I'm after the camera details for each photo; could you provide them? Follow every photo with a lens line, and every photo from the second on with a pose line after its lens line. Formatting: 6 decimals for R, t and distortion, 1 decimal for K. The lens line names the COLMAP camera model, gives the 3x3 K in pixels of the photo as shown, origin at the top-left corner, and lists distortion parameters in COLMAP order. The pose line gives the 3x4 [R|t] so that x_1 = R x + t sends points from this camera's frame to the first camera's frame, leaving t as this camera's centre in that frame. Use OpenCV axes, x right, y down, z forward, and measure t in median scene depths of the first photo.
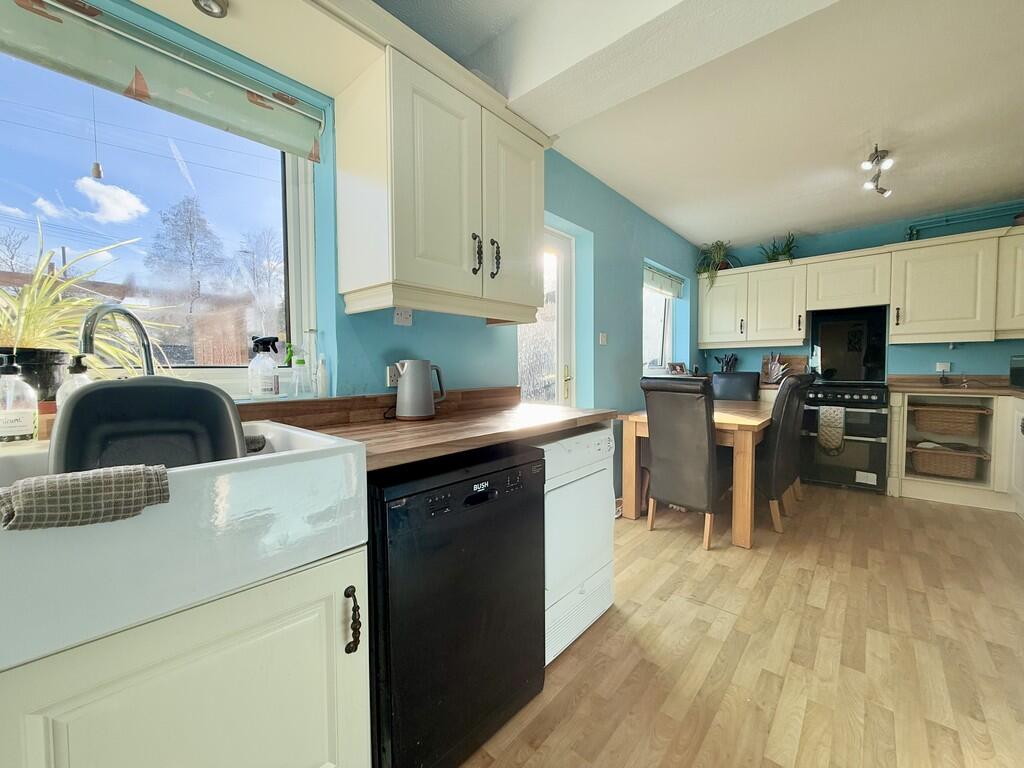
lens RADIAL K [[408.0, 0, 512.0], [0, 408.0, 384.0], [0, 0, 1]] dist [-0.000518, -0.000170]
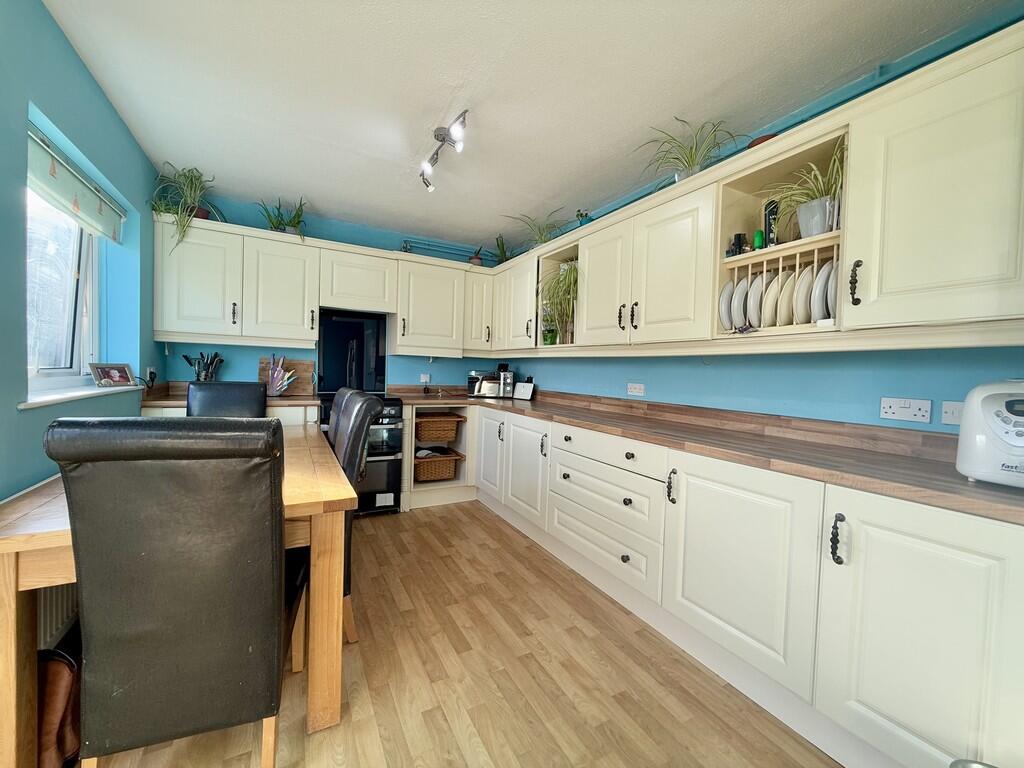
lens RADIAL K [[408.0, 0, 512.0], [0, 408.0, 384.0], [0, 0, 1]] dist [-0.000518, -0.000170]
pose [[0.344072, -0.009563, 0.938895, 0.108109], [0.002999, 0.999954, 0.009085, -0.035998], [-0.938938, -0.000310, 0.344085, 0.412566]]
